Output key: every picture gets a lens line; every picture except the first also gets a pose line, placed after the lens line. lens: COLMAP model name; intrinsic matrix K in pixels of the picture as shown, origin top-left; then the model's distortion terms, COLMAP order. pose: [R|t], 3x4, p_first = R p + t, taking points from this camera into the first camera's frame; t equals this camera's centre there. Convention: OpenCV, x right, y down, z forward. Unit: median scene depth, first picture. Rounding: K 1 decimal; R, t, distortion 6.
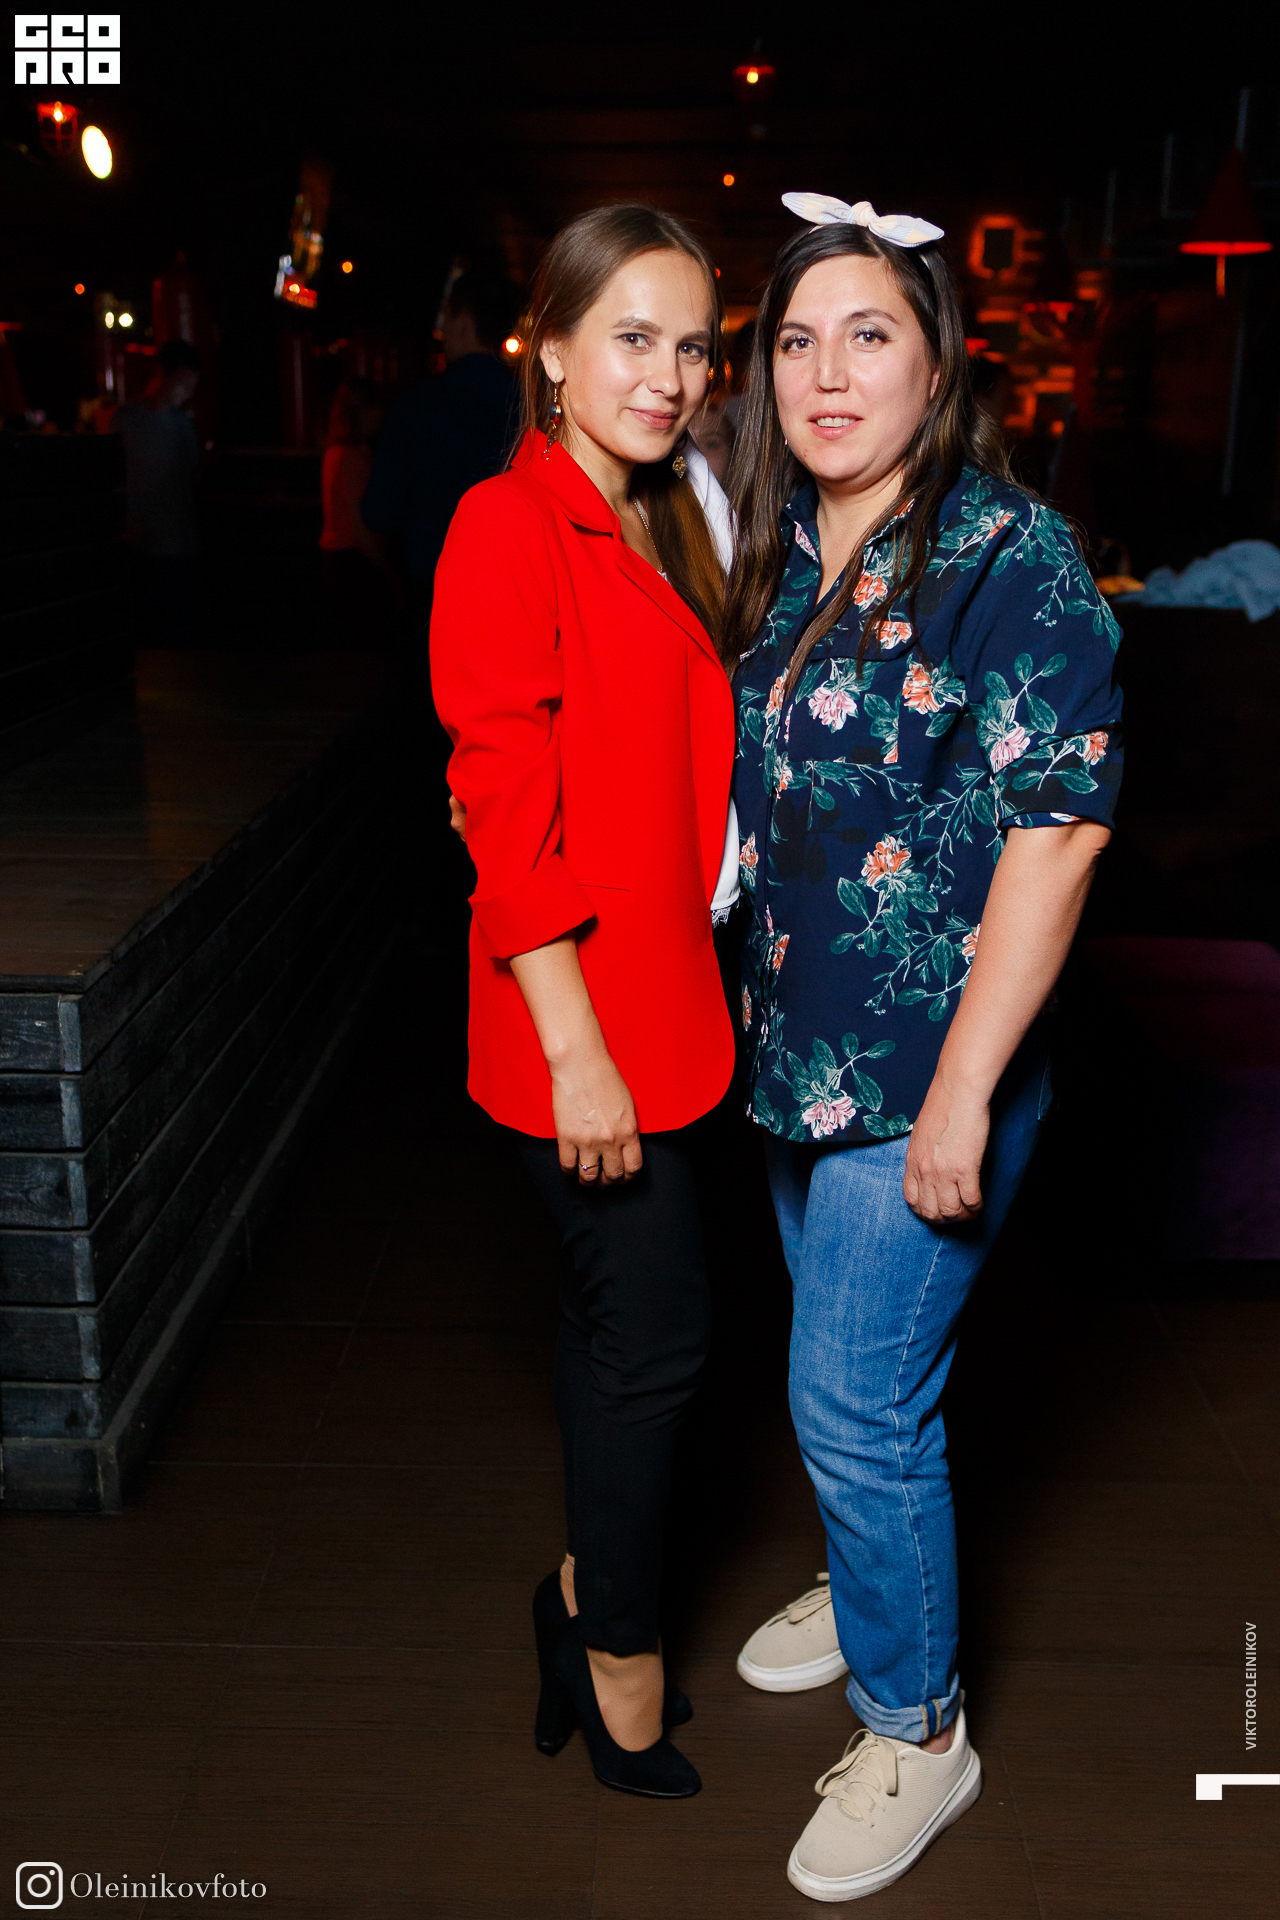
lens RADIAL K [[1870.2, 0, 640.0], [0, 1870.2, 960.0], [0, 0, 1]] dist [-0.015660, 0.023520]
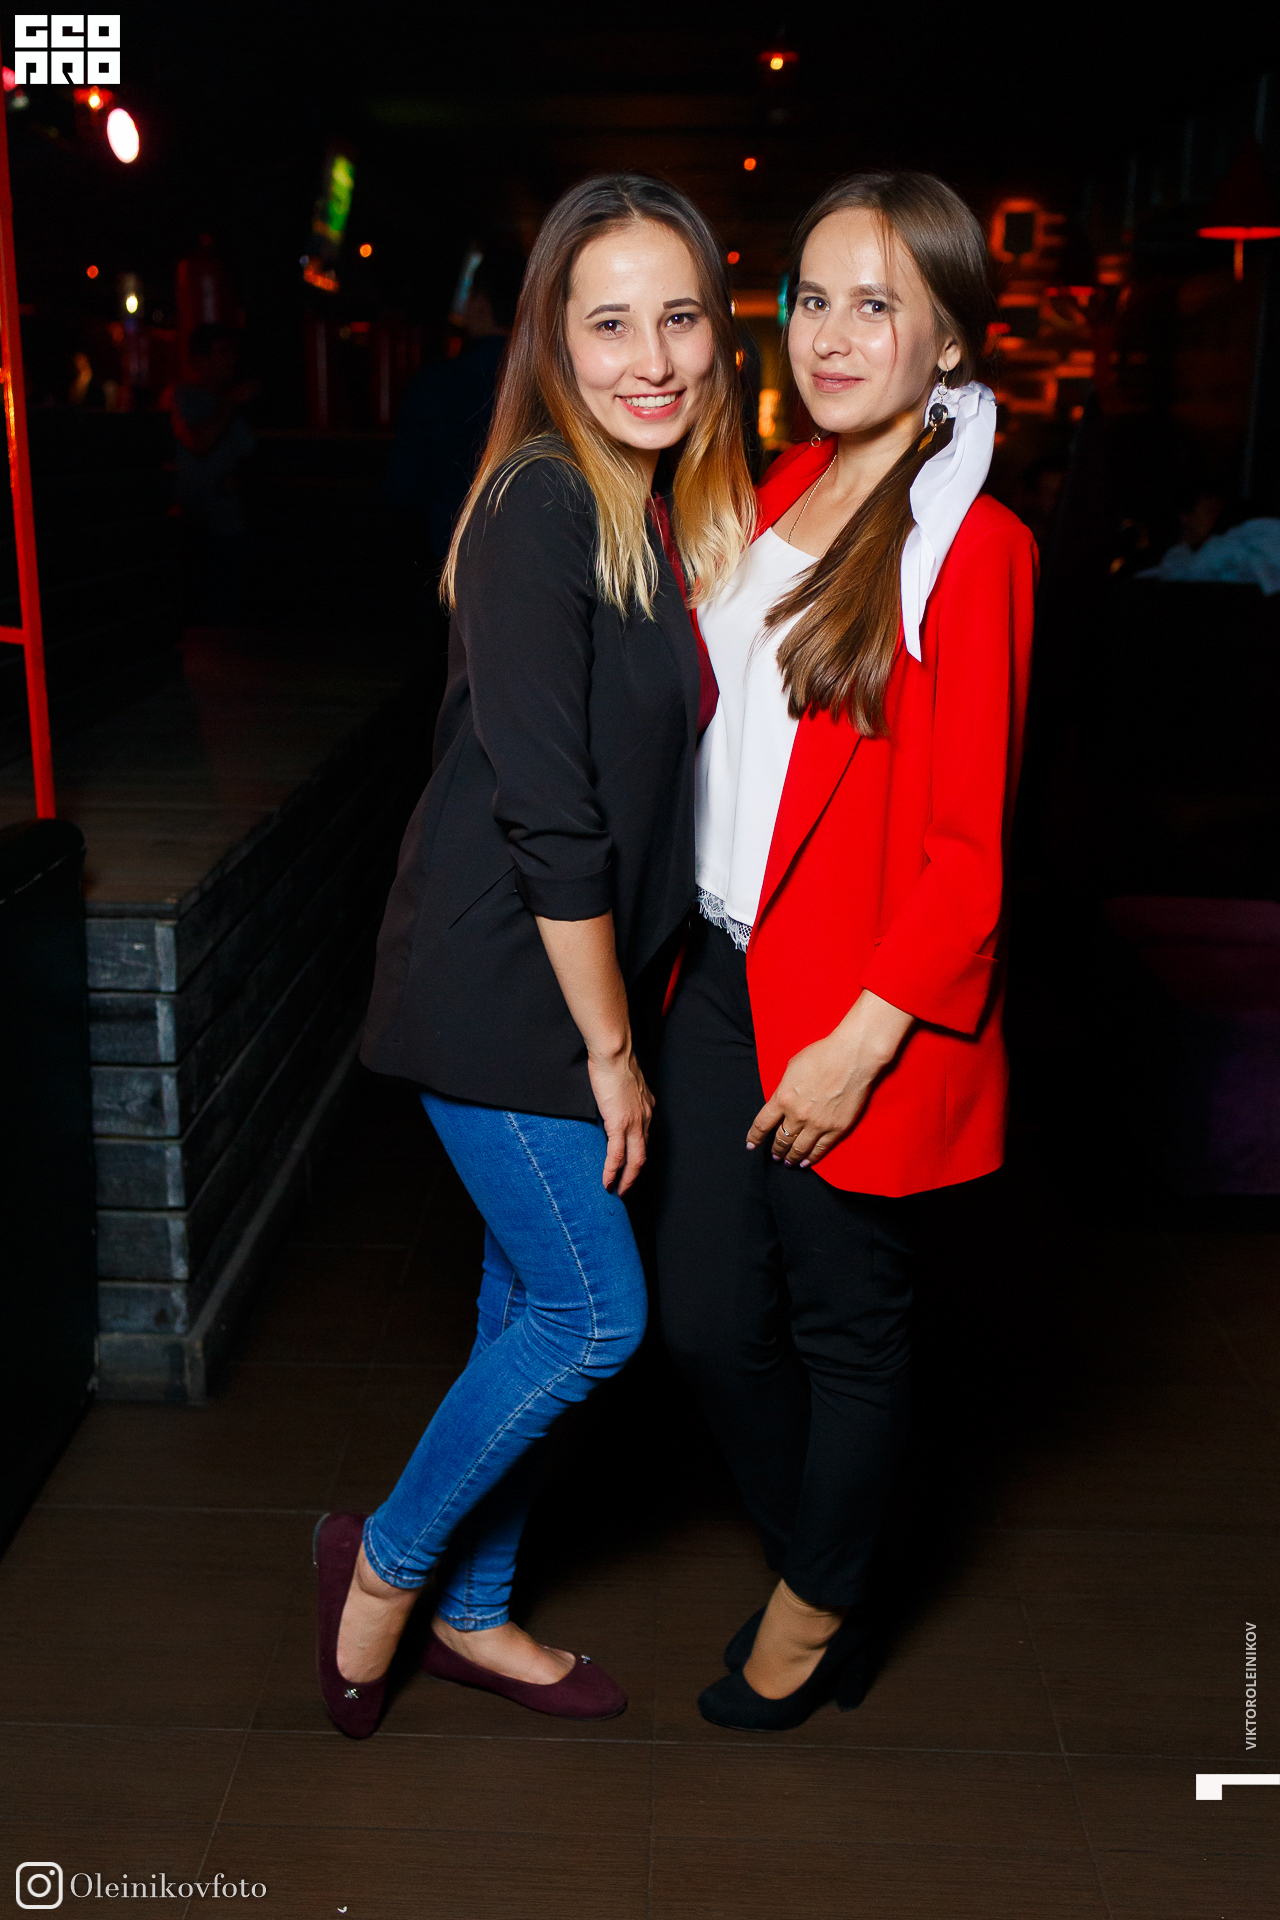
lens RADIAL K [[1913.8, 0, 640.0], [0, 1913.8, 960.0], [0, 0, 1]] dist [-0.006695, -0.023488]
pose [[0.999983, 0.003181, -0.004959, -0.021759], [-0.003179, 0.999995, 0.000291, 0.037470], [0.004959, -0.000275, 0.999988, -0.104935]]
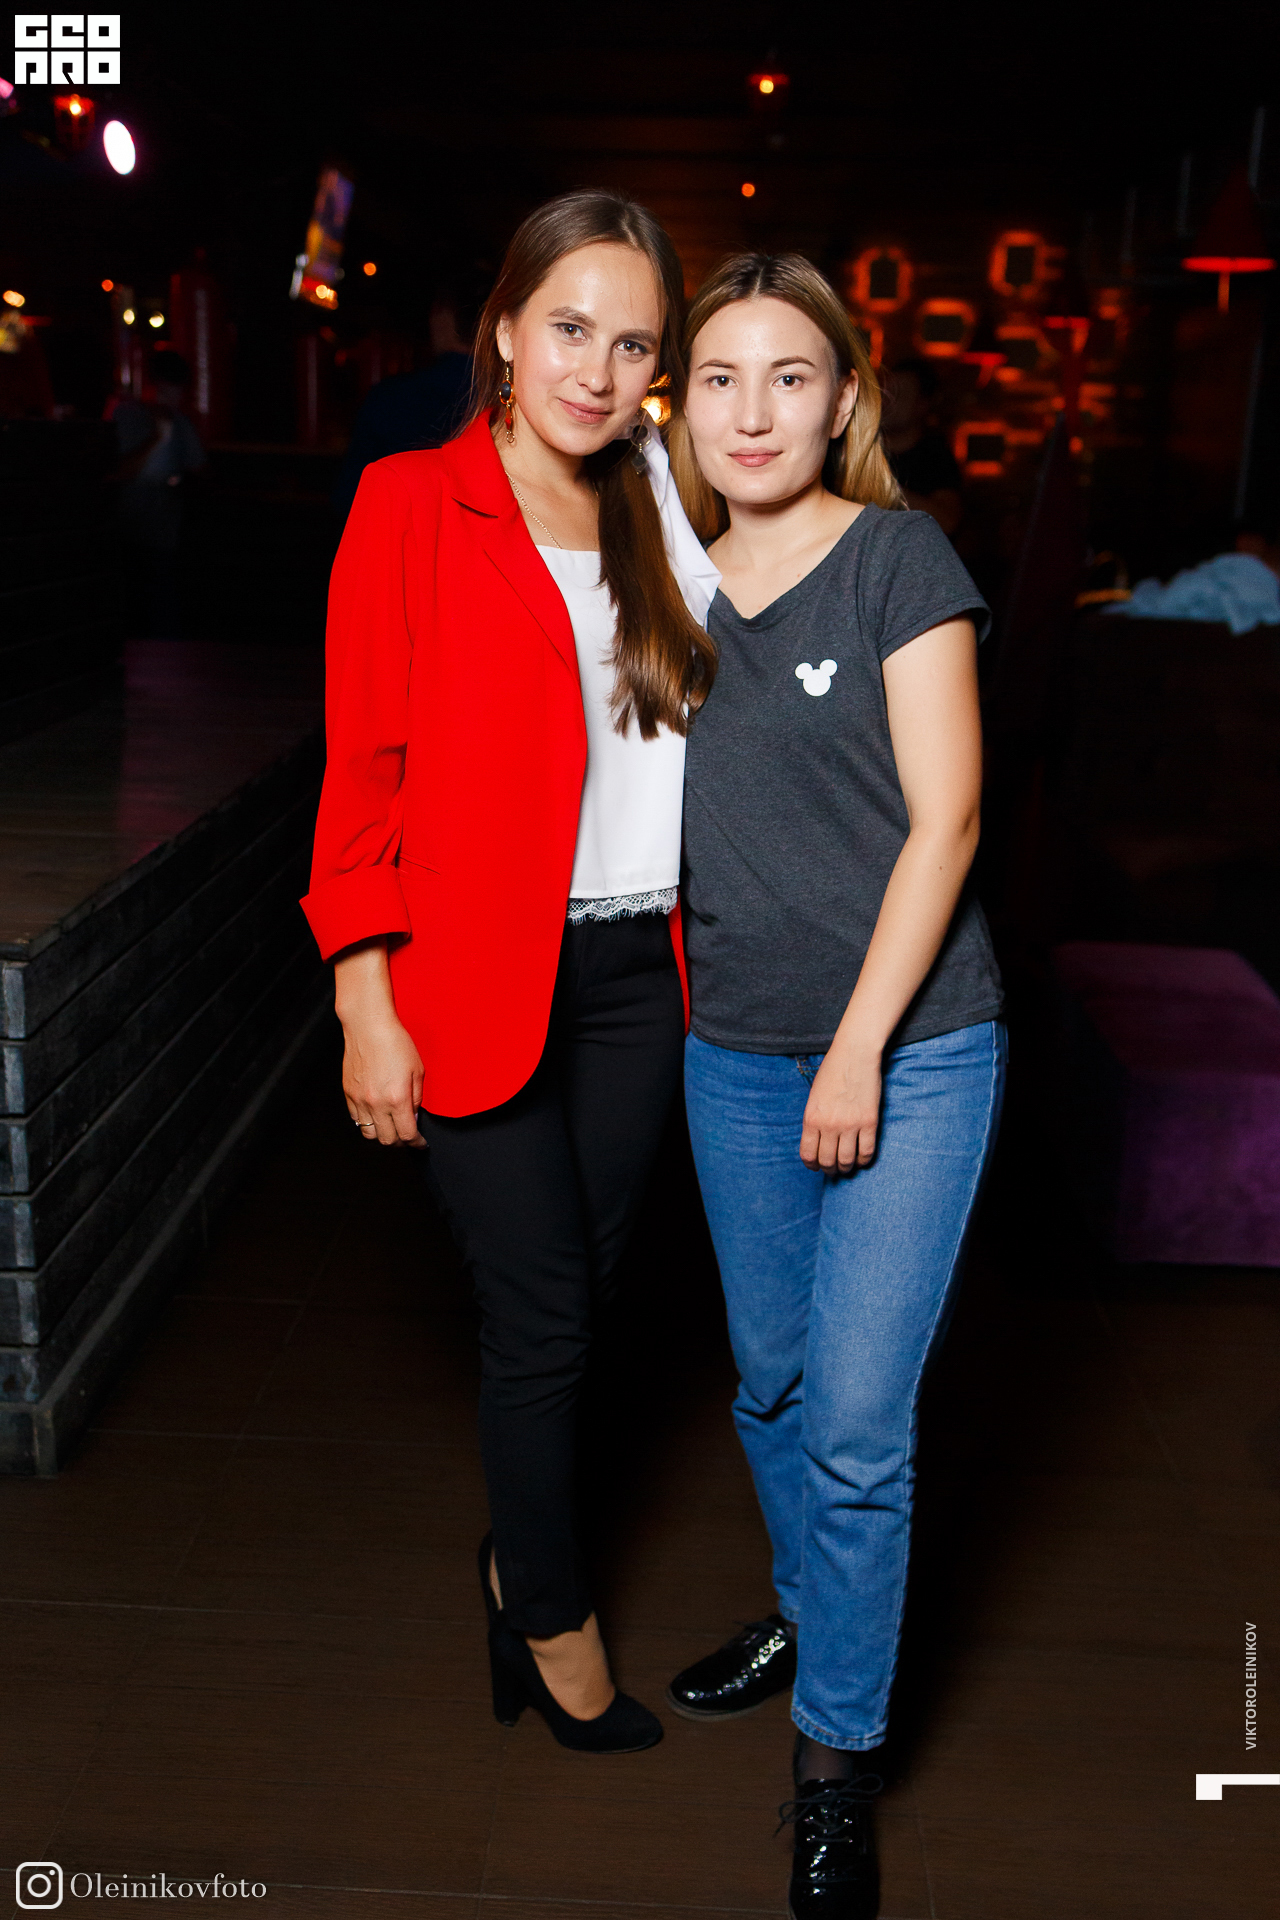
lens RADIAL K [[1870.2, 0, 640.0], [0, 1870.2, 960.0], [0, 0, 1]] dist [-0.015660, 0.023520]
pose [[0.999645, 0.025118, -0.008830, 0.039712], [-0.025166, 0.999669, -0.005255, 0.013146], [0.008695, 0.005476, 0.999947, -0.010020]]
